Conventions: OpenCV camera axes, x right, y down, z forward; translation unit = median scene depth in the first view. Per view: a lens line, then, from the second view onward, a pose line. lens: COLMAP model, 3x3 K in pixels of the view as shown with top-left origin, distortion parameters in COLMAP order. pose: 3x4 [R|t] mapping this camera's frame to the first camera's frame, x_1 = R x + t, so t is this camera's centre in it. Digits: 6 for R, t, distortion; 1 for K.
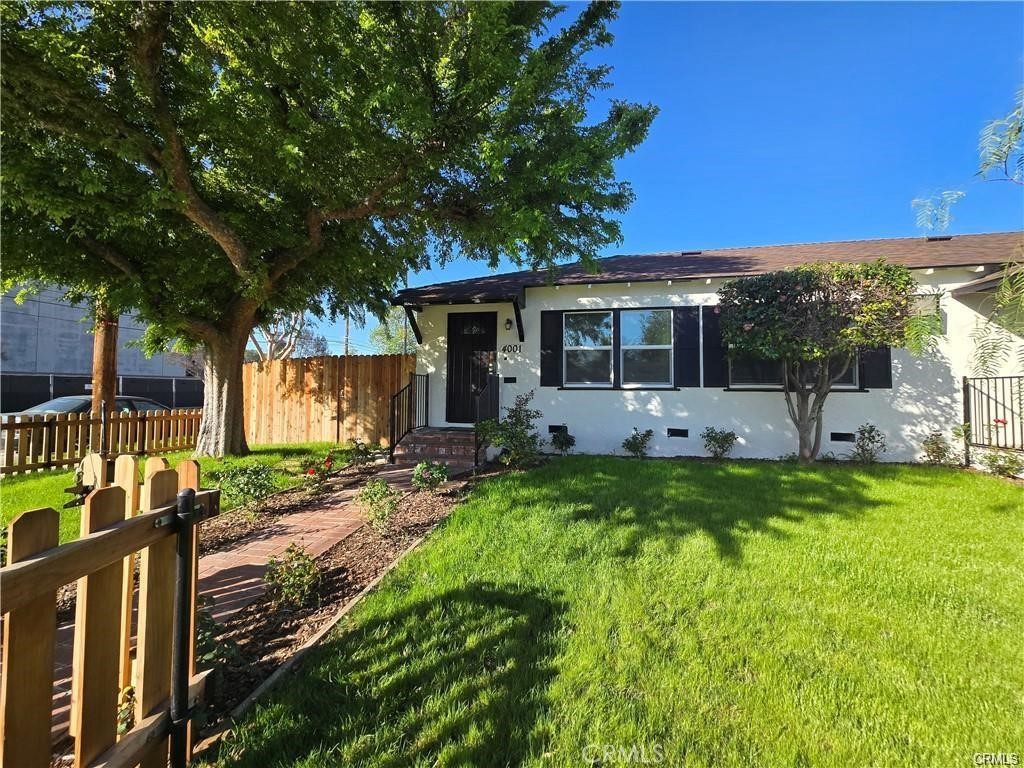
lens RADIAL K [[417.7, 0, 512.4], [0, 417.7, 383.0], [0, 0, 1]] dist [0.000698, 0.000088]
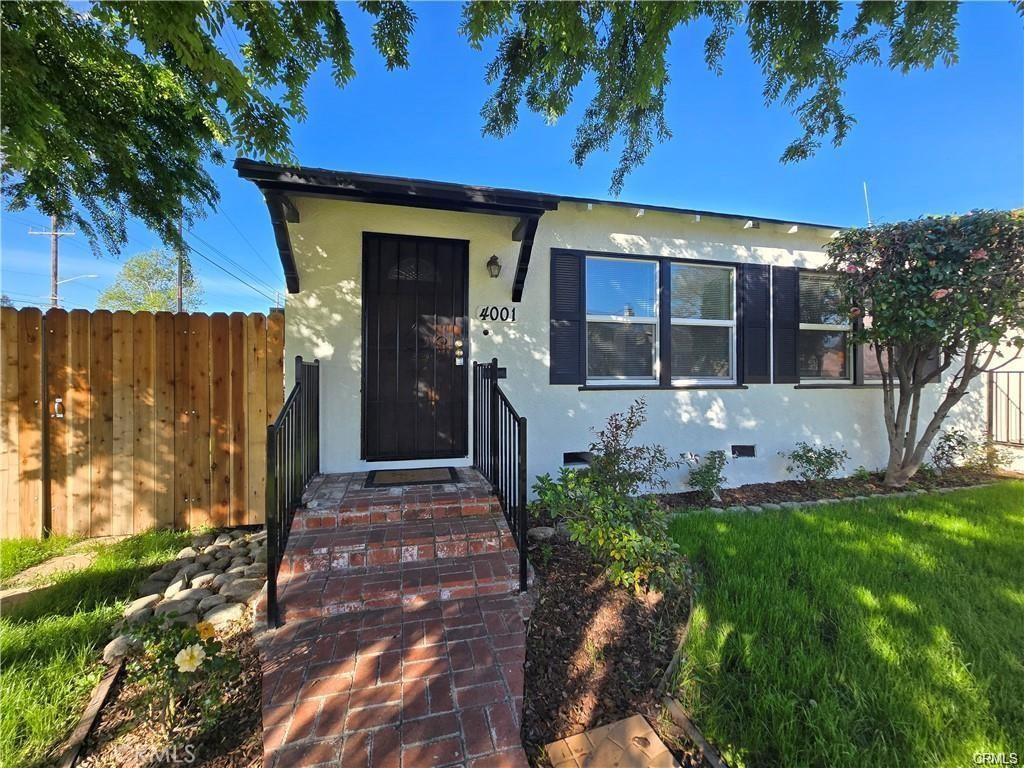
lens RADIAL K [[417.7, 0, 511.8], [0, 417.7, 378.0], [0, 0, 1]] dist [0.000698, 0.000088]
pose [[0.898687, -0.010382, 0.438468, -0.222126], [-0.003520, 0.999517, 0.030882, -0.017625], [-0.438577, -0.029296, 0.898216, 0.521829]]
